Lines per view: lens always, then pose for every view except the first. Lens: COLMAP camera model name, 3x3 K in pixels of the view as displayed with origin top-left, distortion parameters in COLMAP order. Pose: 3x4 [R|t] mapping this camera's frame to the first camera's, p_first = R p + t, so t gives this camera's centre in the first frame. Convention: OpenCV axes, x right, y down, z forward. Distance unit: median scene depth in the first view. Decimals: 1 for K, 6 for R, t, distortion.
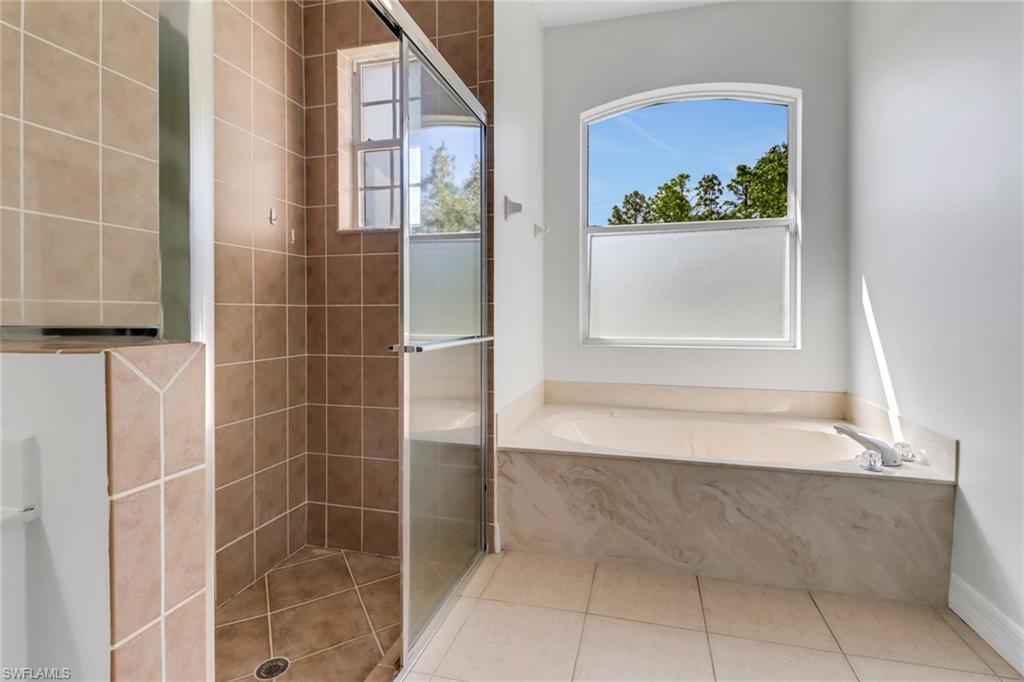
lens RADIAL K [[490.2, 0, 508.1], [0, 490.2, 315.8], [0, 0, 1]] dist [0.002232, 0.000014]
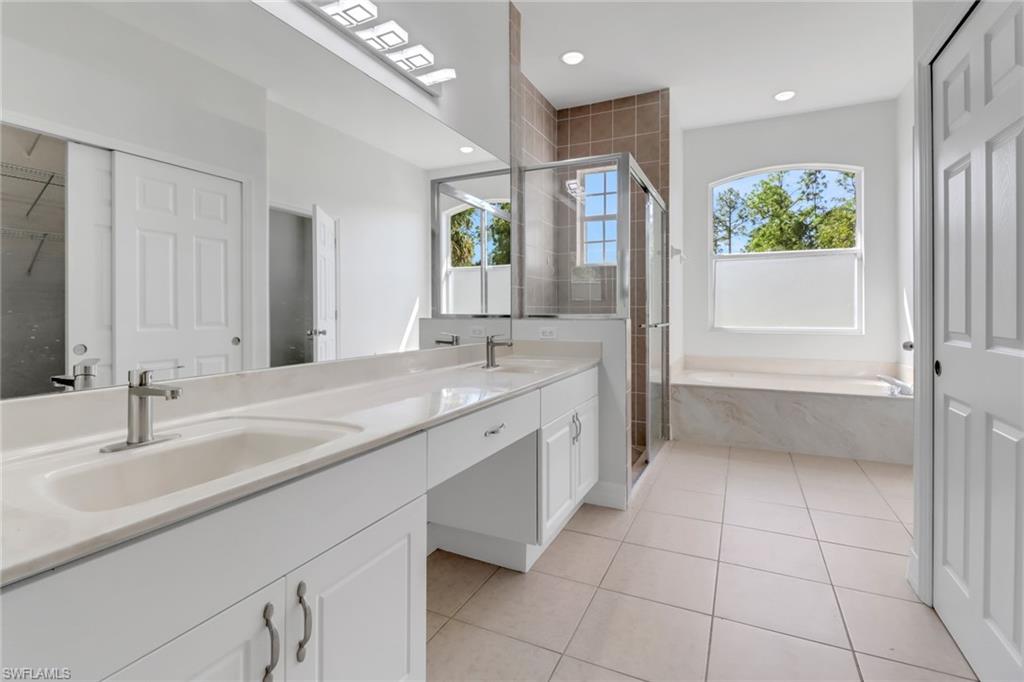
lens RADIAL K [[492.3, 0, 489.8], [0, 492.3, 309.1], [0, 0, 1]] dist [-0.000224, 0.000105]
pose [[0.980933, -0.001691, -0.194337, -0.248882], [-0.000435, 0.999941, -0.010898, 0.006091], [0.194343, 0.010775, 0.980874, -0.718881]]
